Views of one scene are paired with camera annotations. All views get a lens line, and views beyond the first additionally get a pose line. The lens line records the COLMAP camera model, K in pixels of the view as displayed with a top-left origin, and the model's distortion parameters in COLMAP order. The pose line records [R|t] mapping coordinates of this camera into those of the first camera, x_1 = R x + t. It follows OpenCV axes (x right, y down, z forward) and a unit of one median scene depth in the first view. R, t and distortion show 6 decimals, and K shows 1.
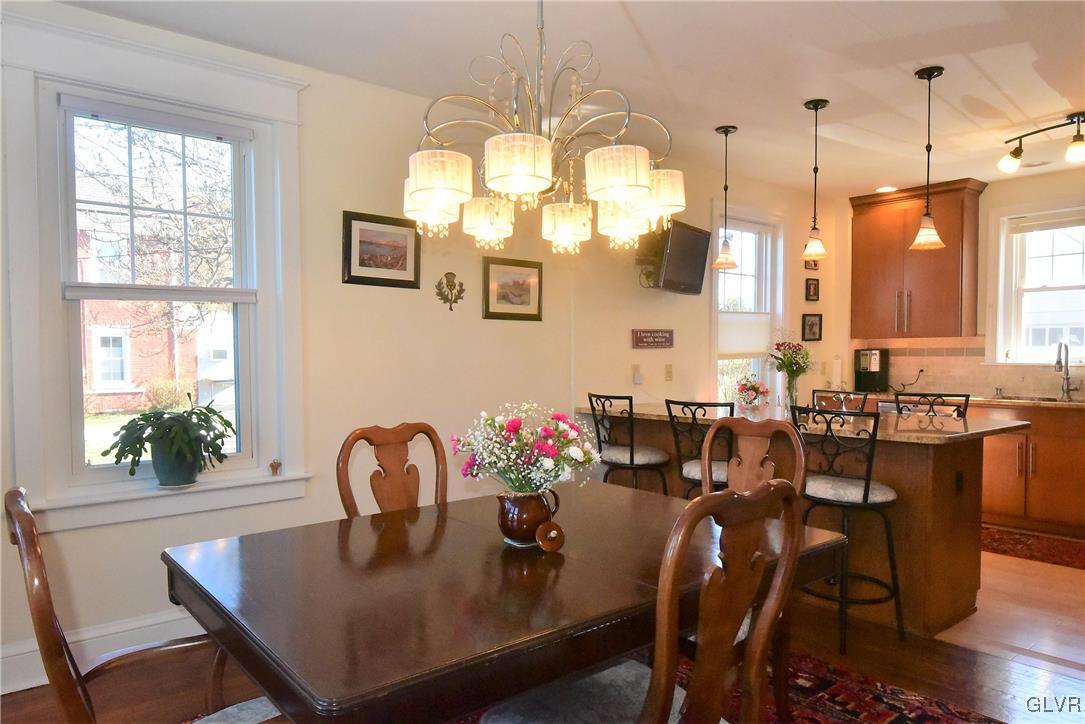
lens RADIAL K [[694.2, 0, 541.5], [0, 694.2, 376.9], [0, 0, 1]] dist [0.003512, -0.000652]
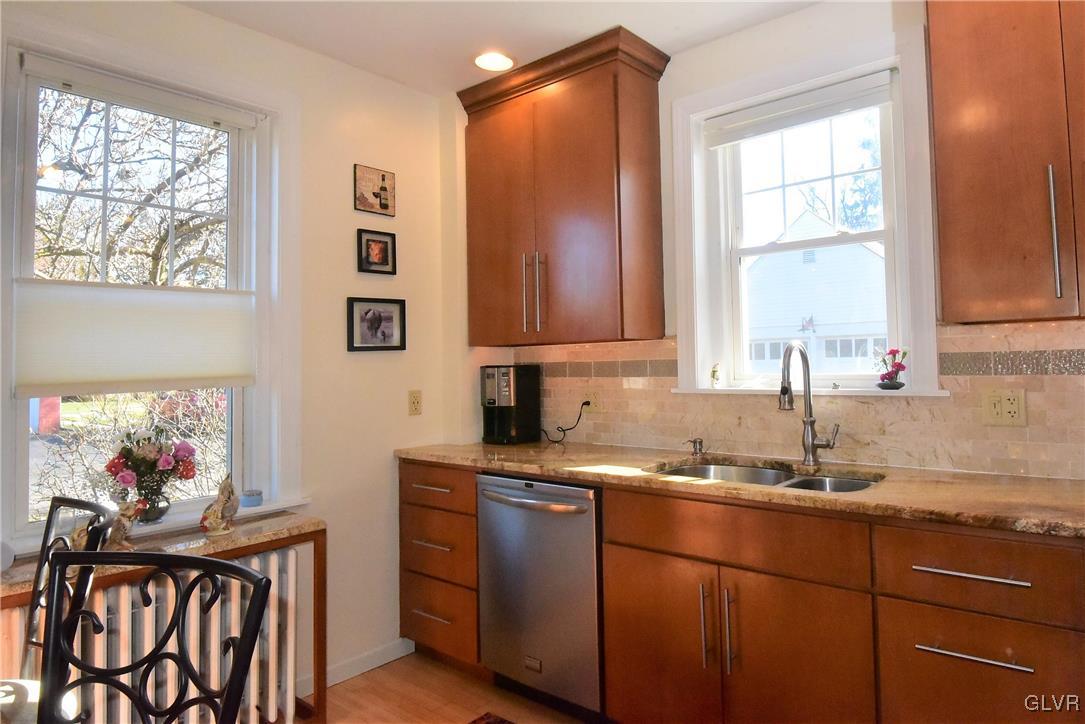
lens RADIAL K [[646.0, 0, 548.9], [0, 646.0, 336.8], [0, 0, 1]] dist [-0.001425, 0.000600]
pose [[0.985412, -0.005694, 0.170093, 0.436646], [0.019847, 0.996465, -0.081626, -0.020651], [-0.169027, 0.083811, 0.982042, 0.511090]]
